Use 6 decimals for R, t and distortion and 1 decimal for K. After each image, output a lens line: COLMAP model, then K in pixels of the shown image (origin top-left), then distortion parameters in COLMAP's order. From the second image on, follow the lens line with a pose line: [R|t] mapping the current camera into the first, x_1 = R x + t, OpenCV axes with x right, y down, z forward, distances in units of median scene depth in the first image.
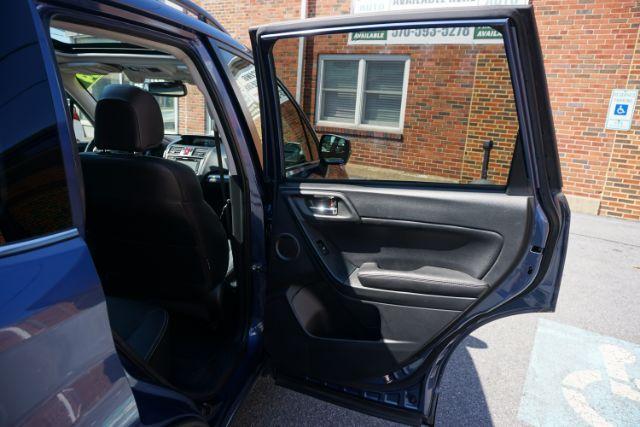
lens RADIAL K [[429.8, 0, 320.0], [0, 429.8, 213.5], [0, 0, 1]] dist [-0.040672, 0.005161]
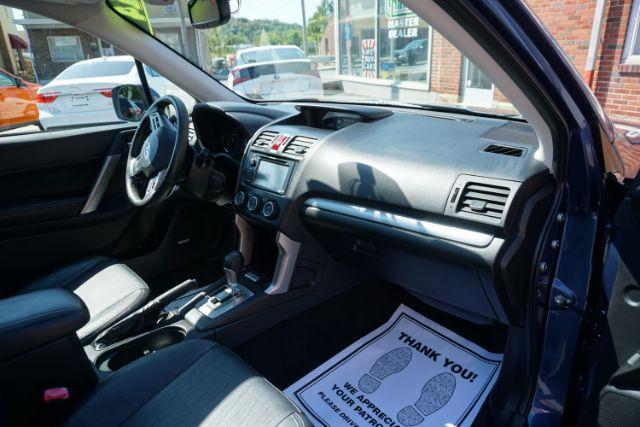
lens RADIAL K [[418.9, 0, 320.0], [0, 418.9, 213.5], [0, 0, 1]] dist [-0.008838, 0.000030]
pose [[0.813452, 0.120914, -0.568925, 0.003147], [-0.052278, 0.989393, 0.135530, -0.049996], [0.579278, -0.080505, 0.811145, 0.238751]]
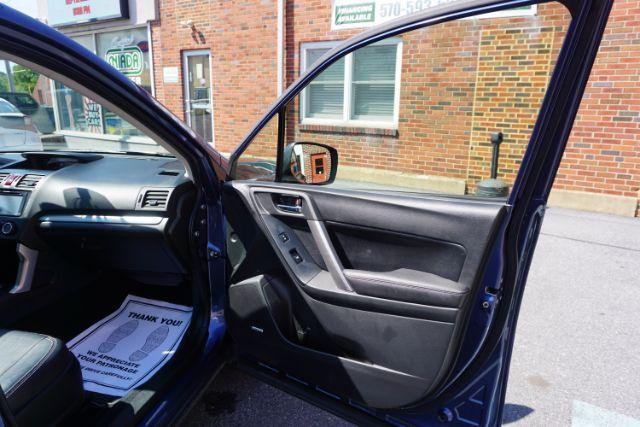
lens RADIAL K [[427.2, 0, 320.0], [0, 427.2, 213.5], [0, 0, 1]] dist [-0.043559, 0.018526]
pose [[0.998514, -0.039724, -0.037297, 0.067141], [0.040033, 0.999170, 0.007562, -0.030394], [0.036966, -0.009044, 0.999276, 0.143954]]
